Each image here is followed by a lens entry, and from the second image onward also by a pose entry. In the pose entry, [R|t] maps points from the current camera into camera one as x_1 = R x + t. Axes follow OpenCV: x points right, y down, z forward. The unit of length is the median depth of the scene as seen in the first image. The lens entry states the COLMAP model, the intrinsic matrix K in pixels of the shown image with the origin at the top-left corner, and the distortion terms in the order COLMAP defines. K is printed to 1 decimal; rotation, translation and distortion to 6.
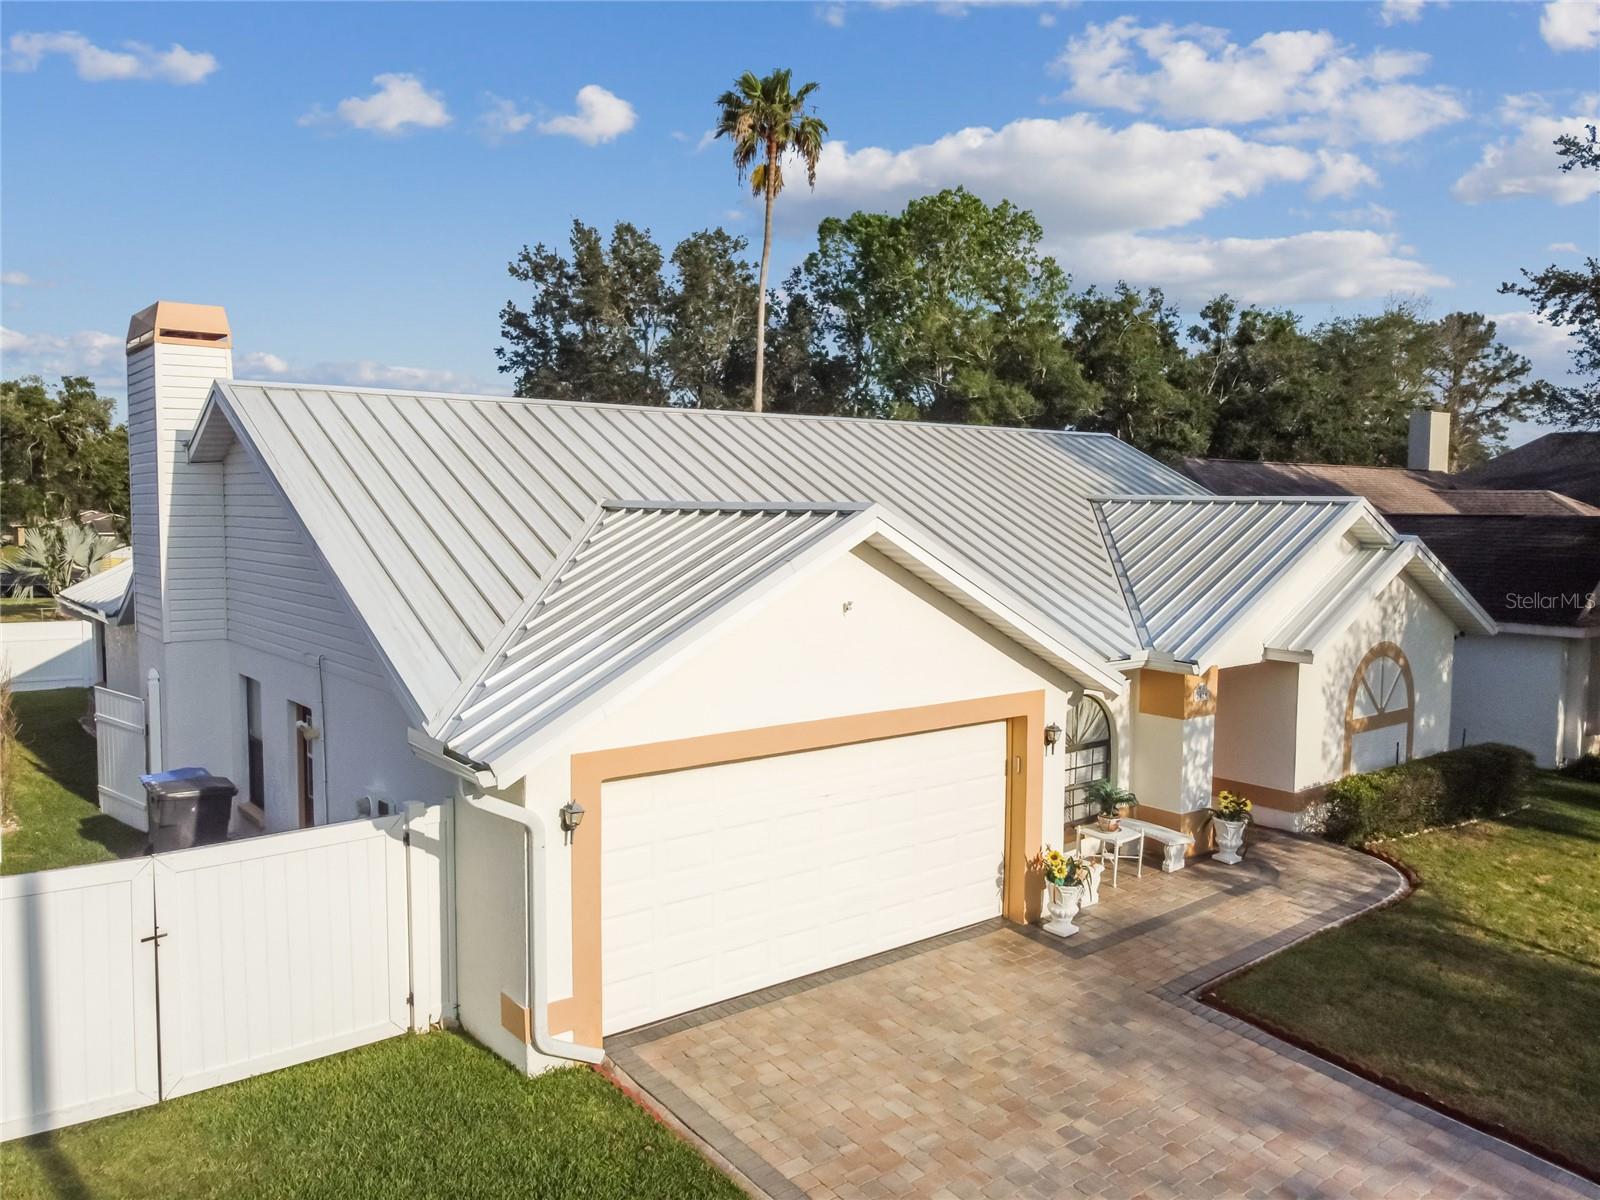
lens RADIAL K [[1213.3, 0, 800.0], [0, 1213.3, 600.0], [0, 0, 1]] dist [-0.005488, -0.005951]
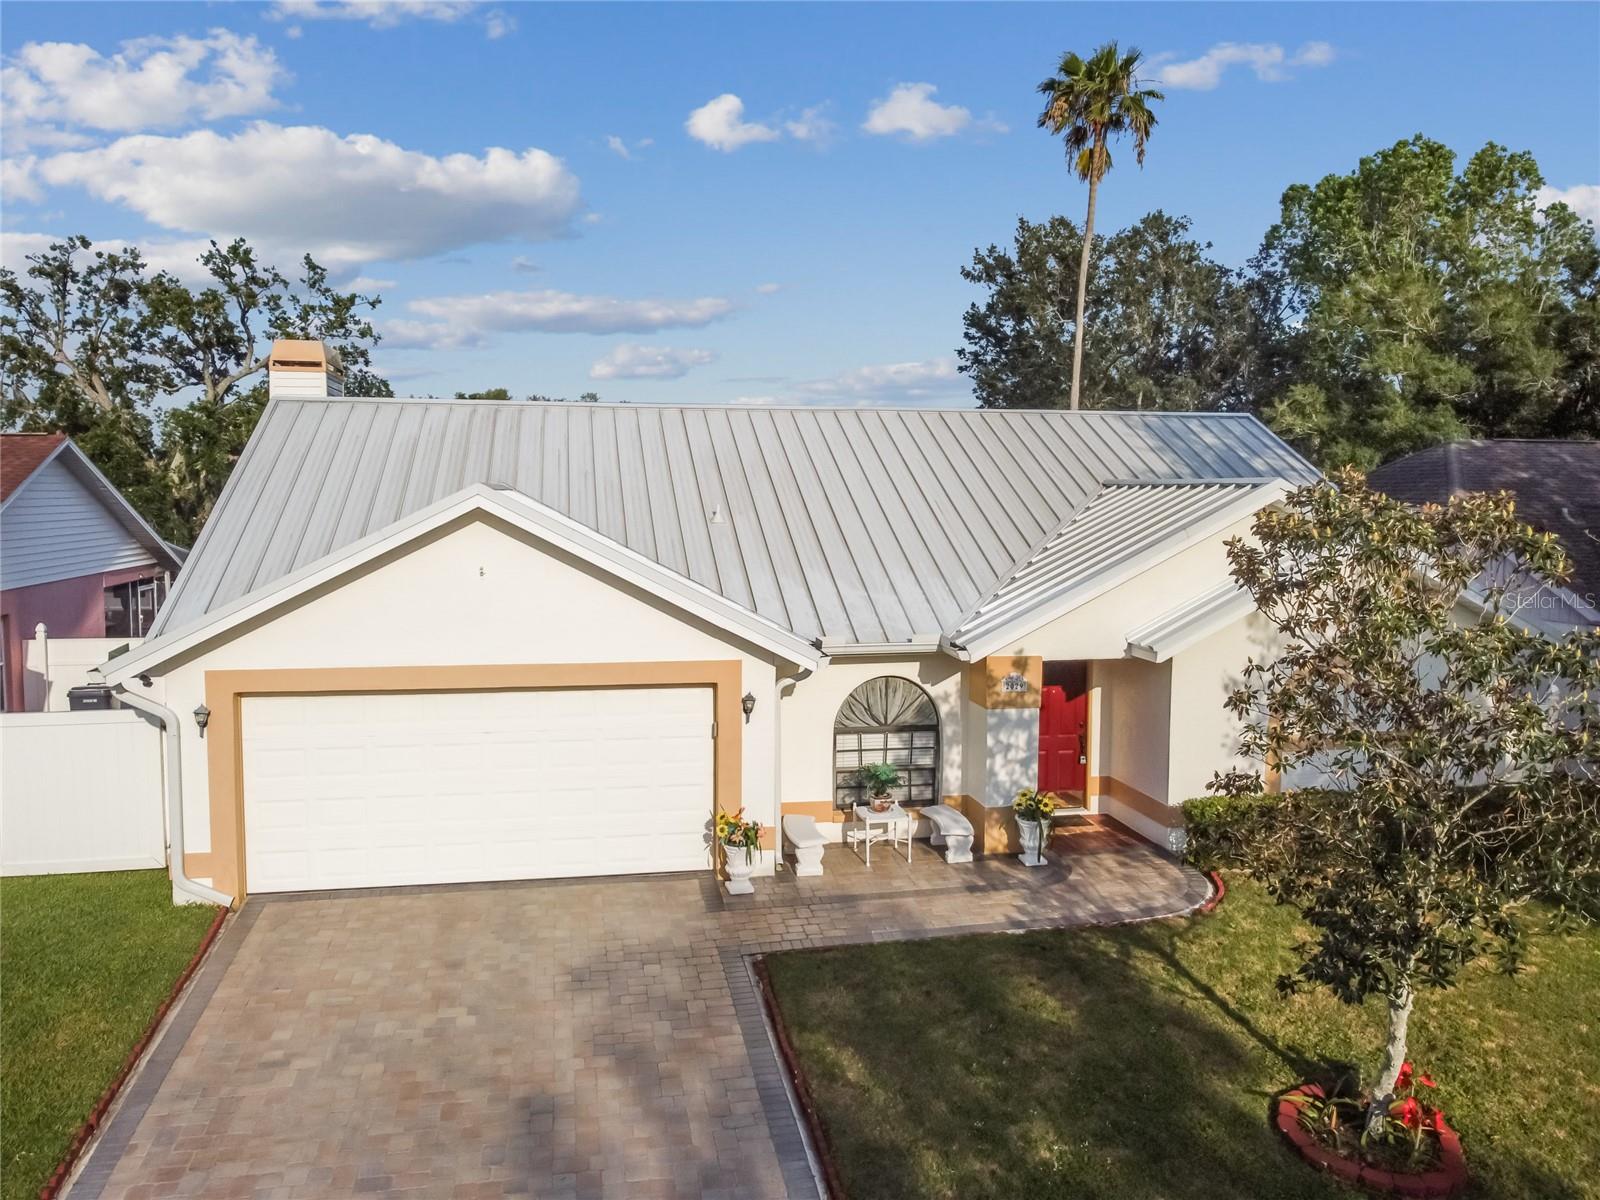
lens RADIAL K [[1213.3, 0, 800.0], [0, 1213.3, 600.0], [0, 0, 1]] dist [-0.005488, -0.005951]
pose [[0.881711, 0.037486, -0.470299, 0.640464], [-0.036448, 0.999271, 0.011318, 0.006225], [0.470381, 0.007162, 0.882434, 0.079639]]
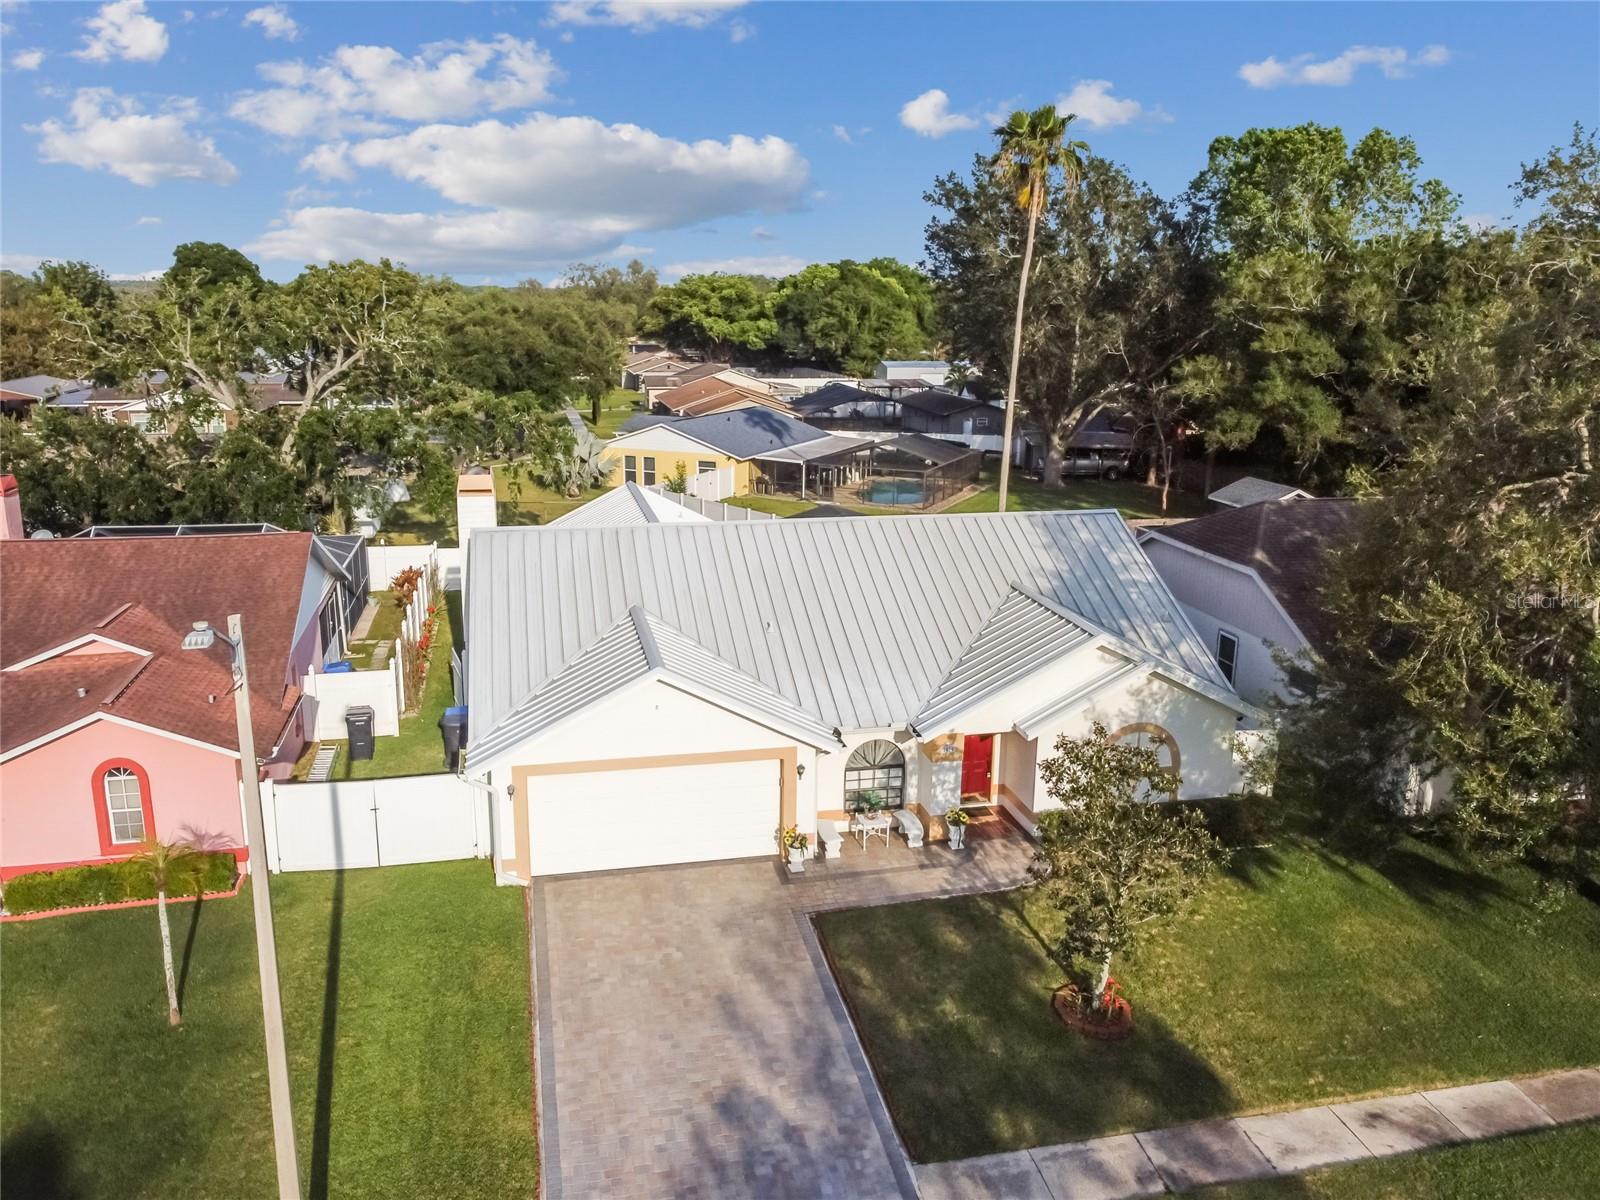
lens RADIAL K [[1211.7, 0, 800.0], [0, 1211.7, 600.0], [0, 0, 1]] dist [0.022204, -0.125568]
pose [[0.898628, 0.111660, -0.424263, 0.851864], [-0.041610, 0.984401, 0.170947, -0.411914], [0.436733, -0.135964, 0.889257, -0.565913]]
